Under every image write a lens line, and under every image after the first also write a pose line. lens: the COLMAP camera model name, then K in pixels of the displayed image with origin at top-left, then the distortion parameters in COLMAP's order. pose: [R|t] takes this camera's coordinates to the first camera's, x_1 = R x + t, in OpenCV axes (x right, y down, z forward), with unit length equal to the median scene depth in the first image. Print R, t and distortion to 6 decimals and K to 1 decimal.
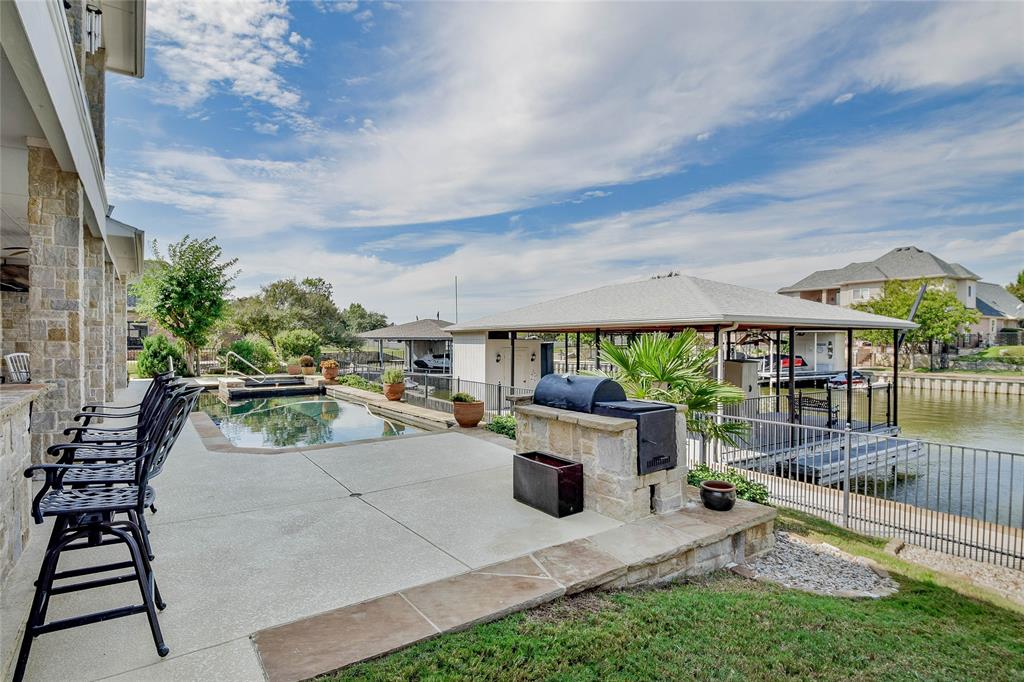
lens RADIAL K [[512.7, 0, 505.5], [0, 512.7, 346.1], [0, 0, 1]] dist [-0.025440, -0.002446]
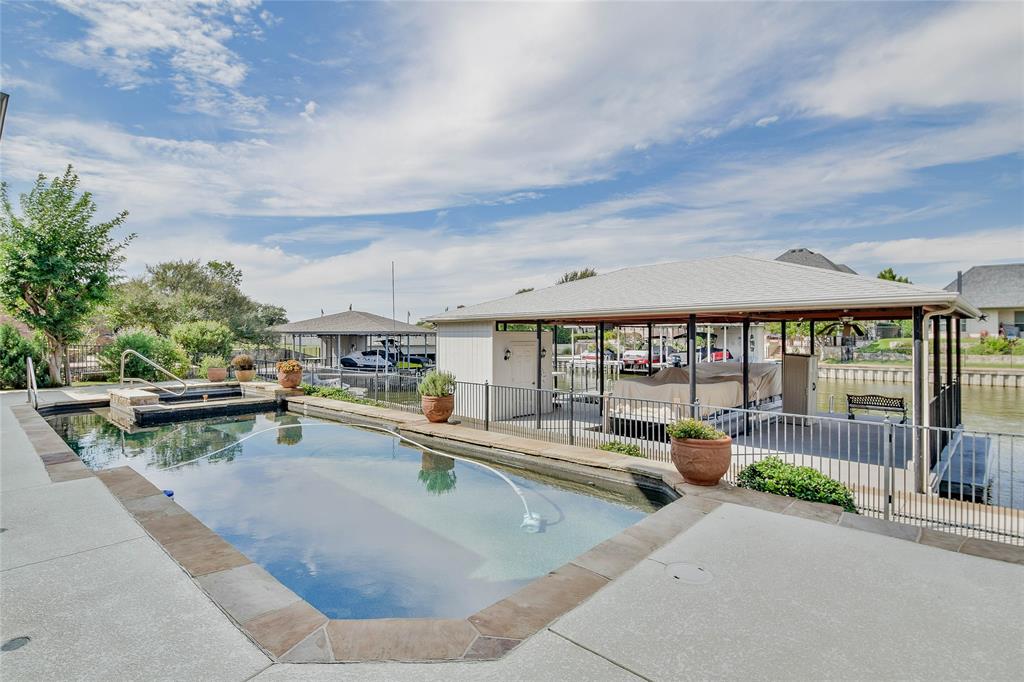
lens RADIAL K [[512.7, 0, 485.0], [0, 512.7, 345.0], [0, 0, 1]] dist [-0.025440, -0.002446]
pose [[0.979279, -0.006604, 0.202408, -0.122761], [0.005102, 0.999955, 0.007944, -0.003770], [-0.202452, -0.006747, 0.979269, 0.004738]]
